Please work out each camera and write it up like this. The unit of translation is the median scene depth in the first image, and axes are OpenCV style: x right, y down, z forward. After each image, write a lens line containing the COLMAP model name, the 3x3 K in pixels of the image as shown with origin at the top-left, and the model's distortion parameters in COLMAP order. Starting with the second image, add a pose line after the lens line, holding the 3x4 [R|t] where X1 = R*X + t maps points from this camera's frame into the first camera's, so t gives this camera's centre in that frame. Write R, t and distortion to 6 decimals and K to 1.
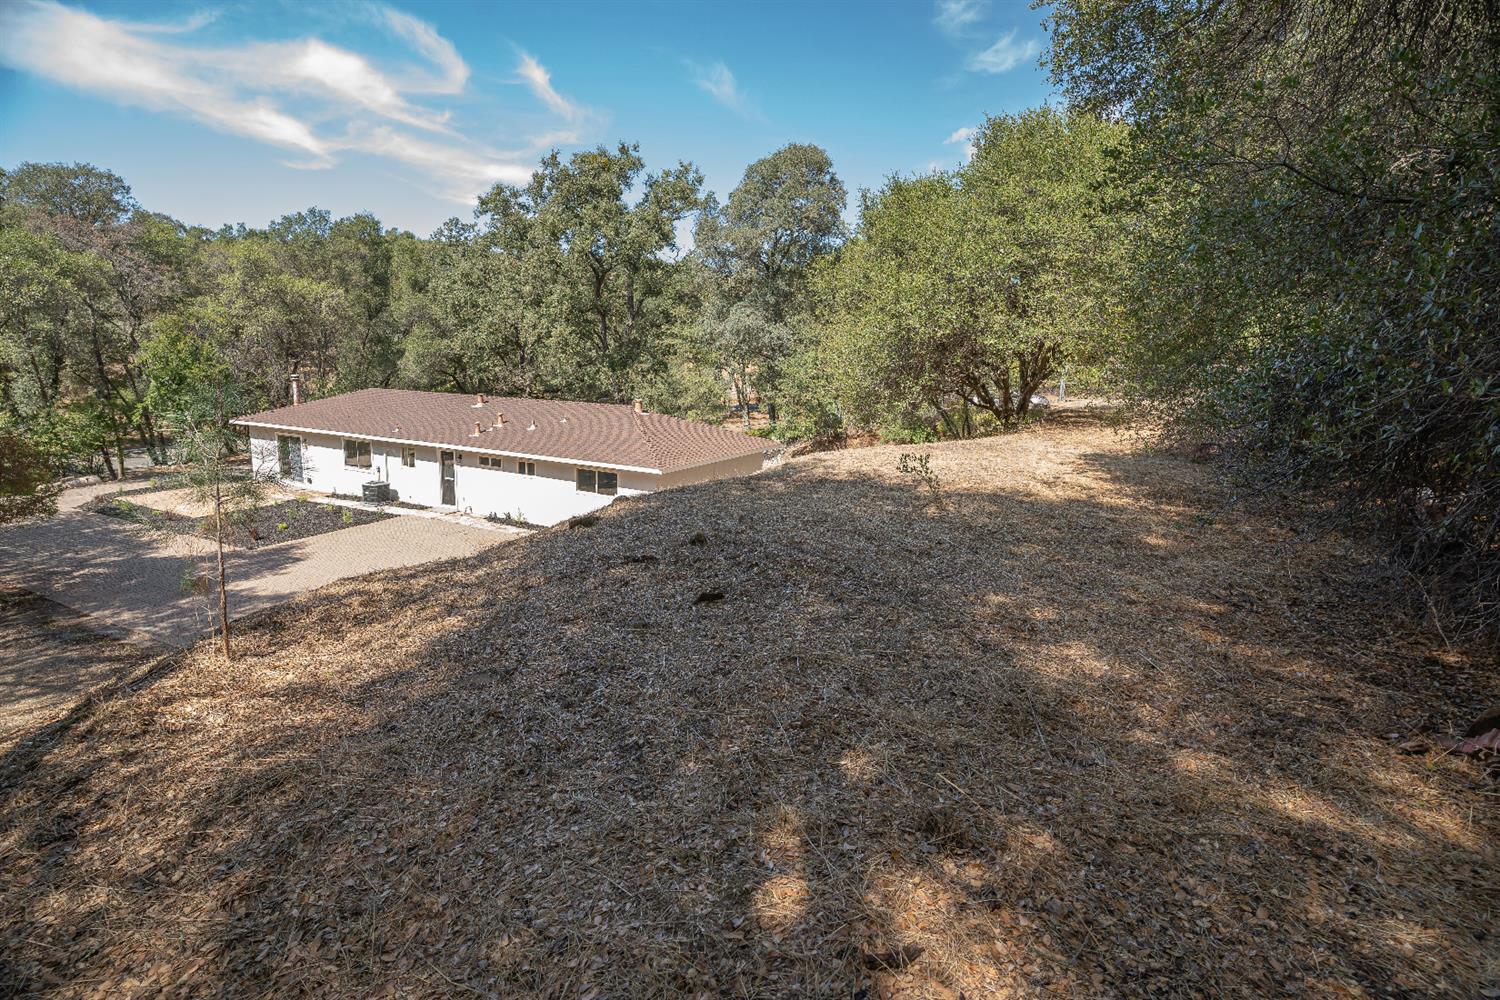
lens RADIAL K [[772.4, 0, 750.0], [0, 772.4, 500.0], [0, 0, 1]] dist [0.001627, 0.000709]
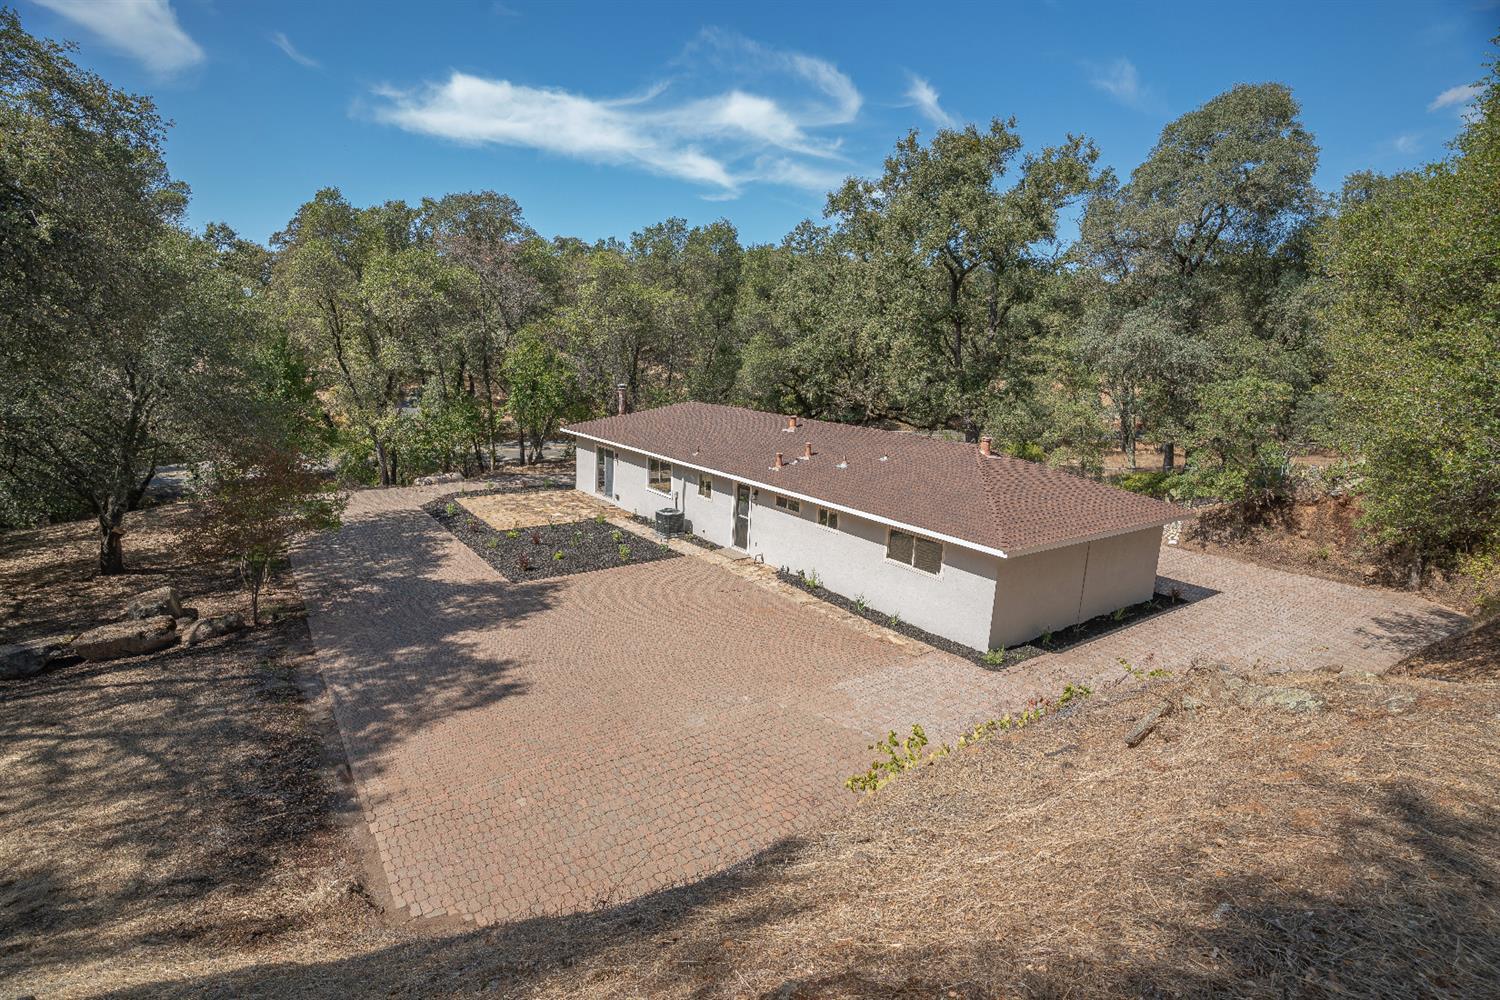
lens RADIAL K [[778.7, 0, 753.3], [0, 778.7, 466.9], [0, 0, 1]] dist [-0.068119, 0.000581]
pose [[0.896970, 0.078729, -0.435024, -0.013784], [-0.103286, 0.994102, -0.033056, -0.037261], [0.429856, 0.074583, 0.899812, 0.172766]]
